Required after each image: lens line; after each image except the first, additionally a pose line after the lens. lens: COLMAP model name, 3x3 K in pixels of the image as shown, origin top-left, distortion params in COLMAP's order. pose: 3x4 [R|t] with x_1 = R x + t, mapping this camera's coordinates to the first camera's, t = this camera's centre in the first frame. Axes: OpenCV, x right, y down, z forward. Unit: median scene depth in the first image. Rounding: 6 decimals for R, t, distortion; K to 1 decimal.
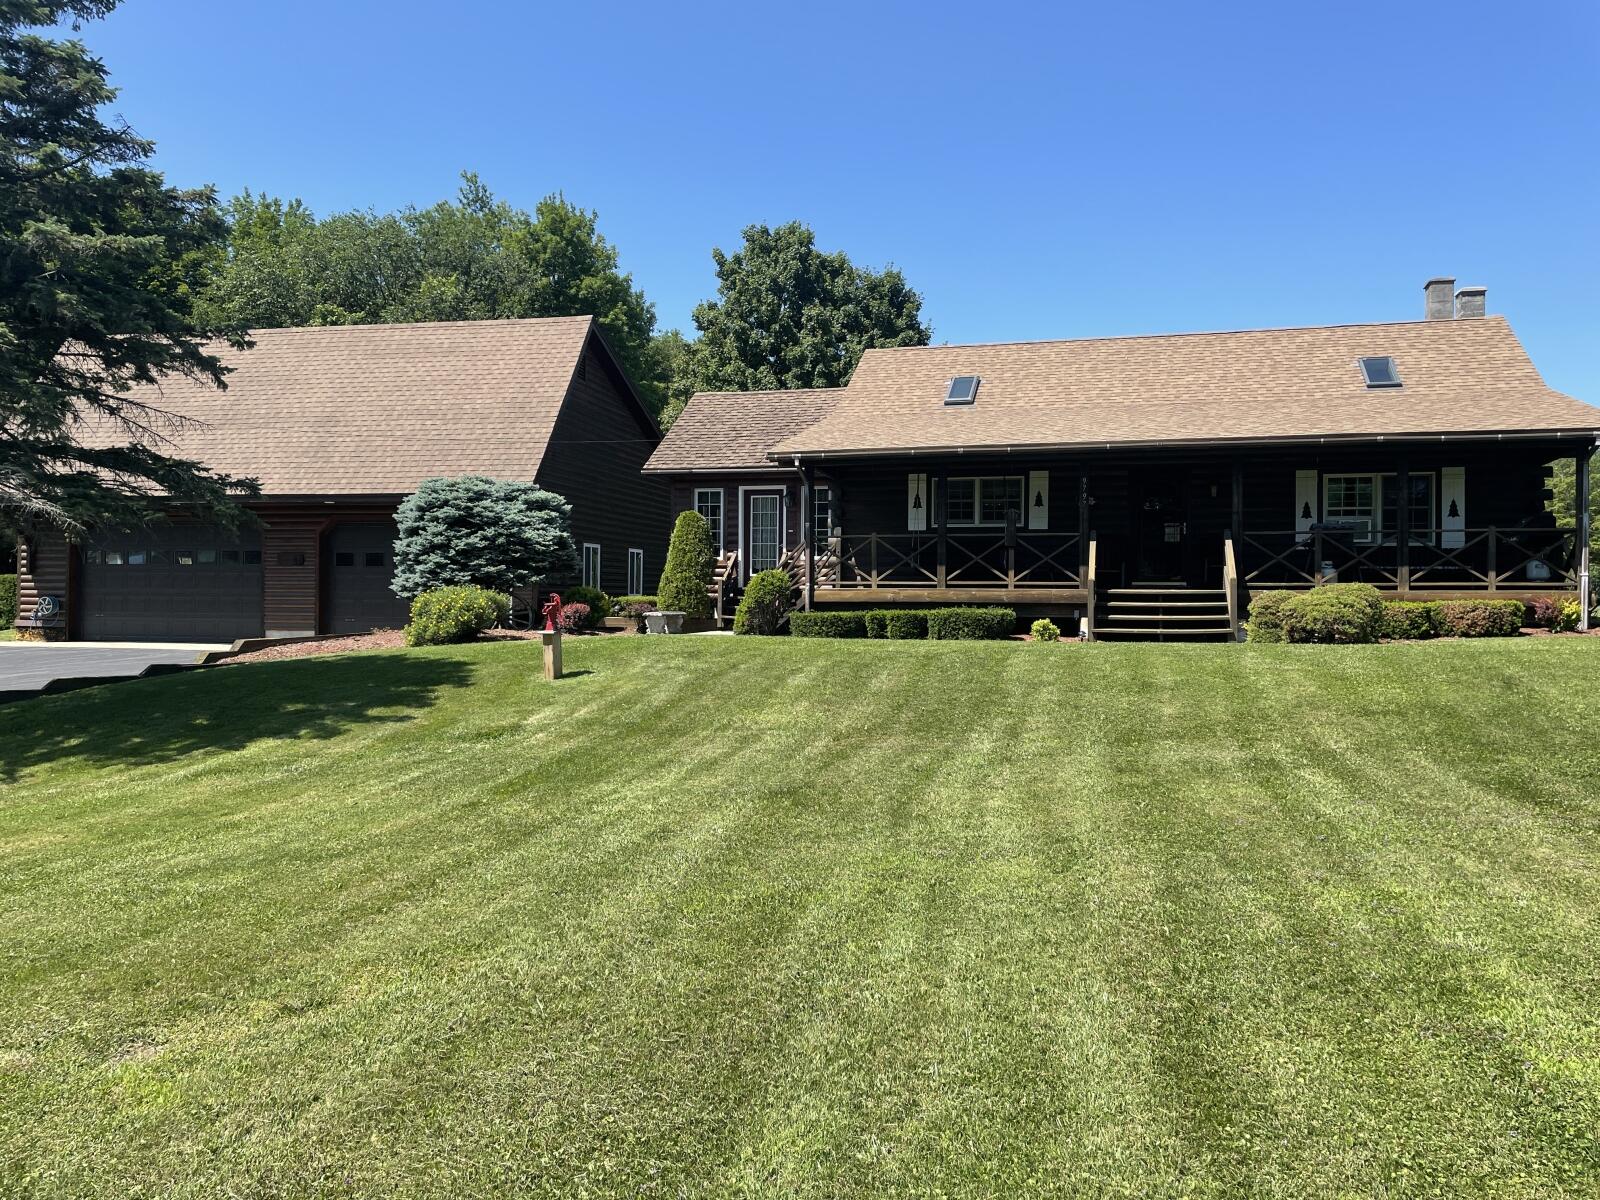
lens RADIAL K [[1215.8, 0, 738.1], [0, 1215.8, 604.1], [0, 0, 1]] dist [0.104616, 0.001057]
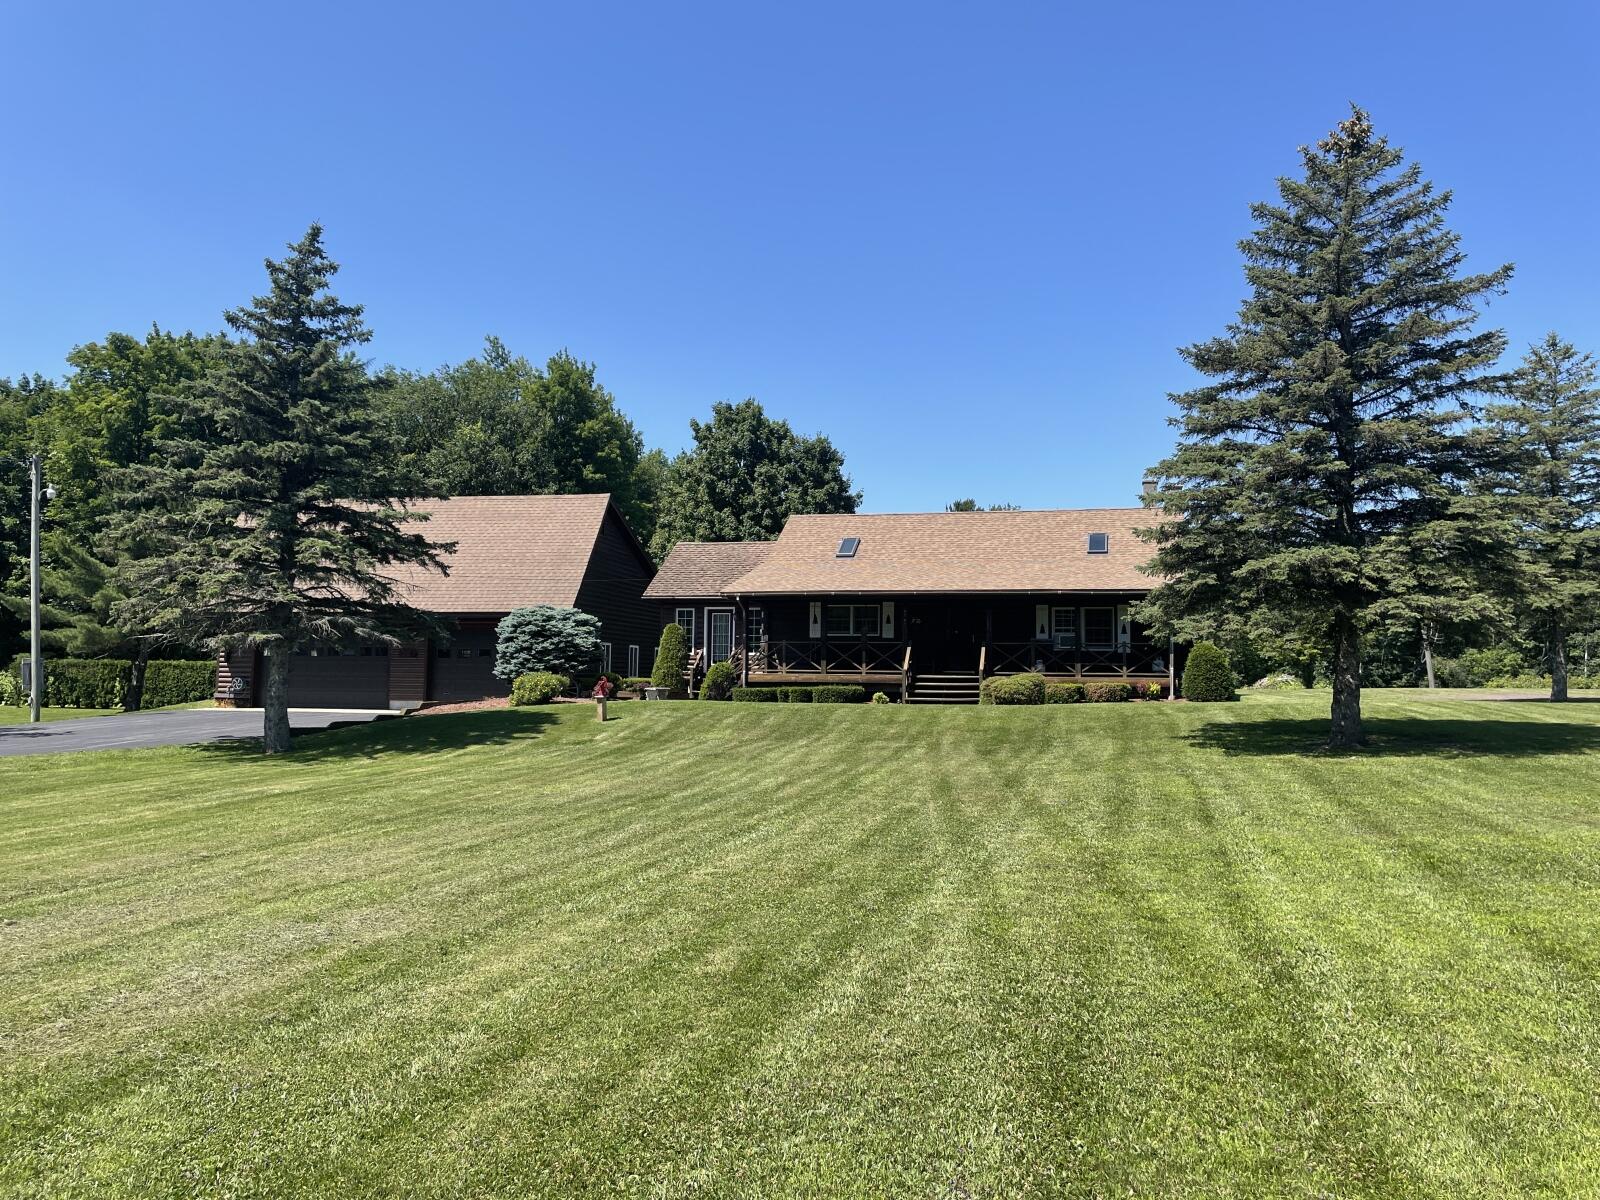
lens RADIAL K [[1211.3, 0, 800.0], [0, 1211.3, 600.0], [0, 0, 1]] dist [0.104688, -0.143270]
pose [[0.997484, 0.008954, 0.070323, 0.014844], [-0.003952, 0.997472, -0.070956, 0.003765], [-0.070780, 0.070499, 0.994997, -0.607709]]
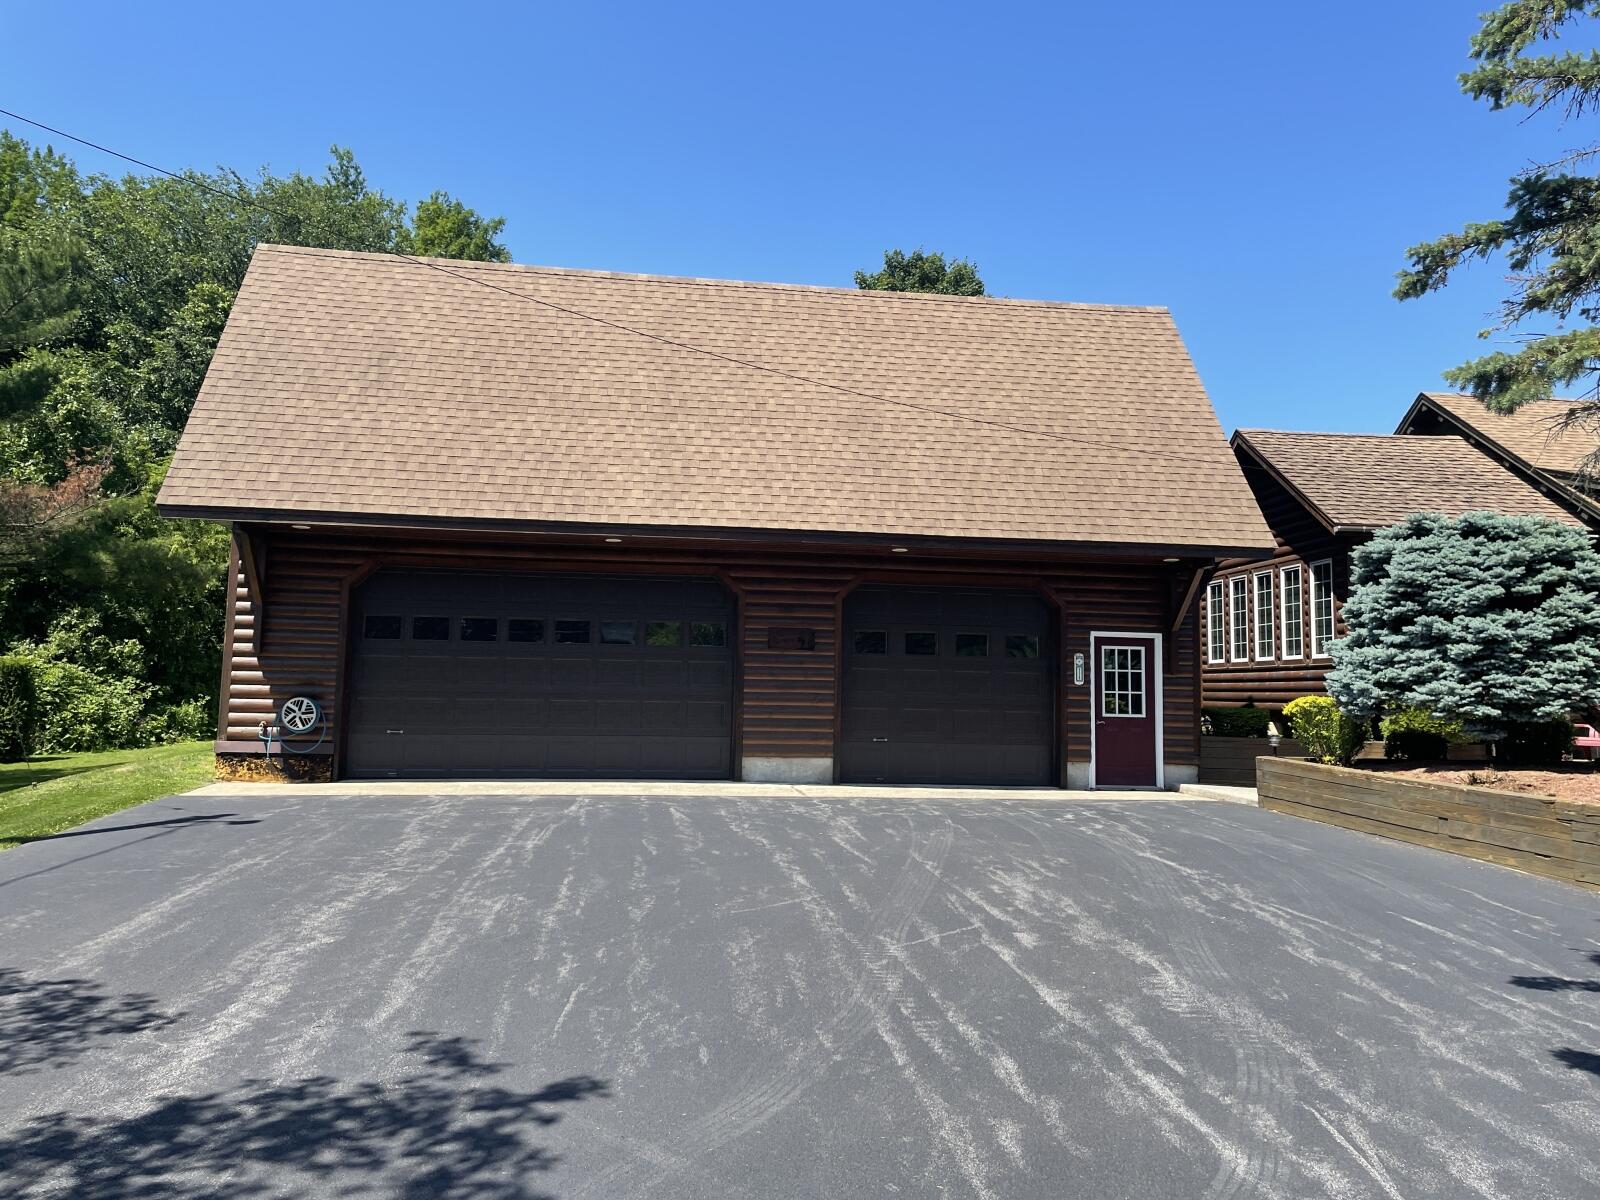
lens RADIAL K [[1211.3, 0, 800.0], [0, 1211.3, 600.0], [0, 0, 1]] dist [0.104688, -0.143270]
pose [[0.918631, 0.038016, 0.393284, -0.668585], [-0.007954, 0.996938, -0.077790, -0.010230], [-0.395037, 0.068333, 0.916120, 0.500953]]
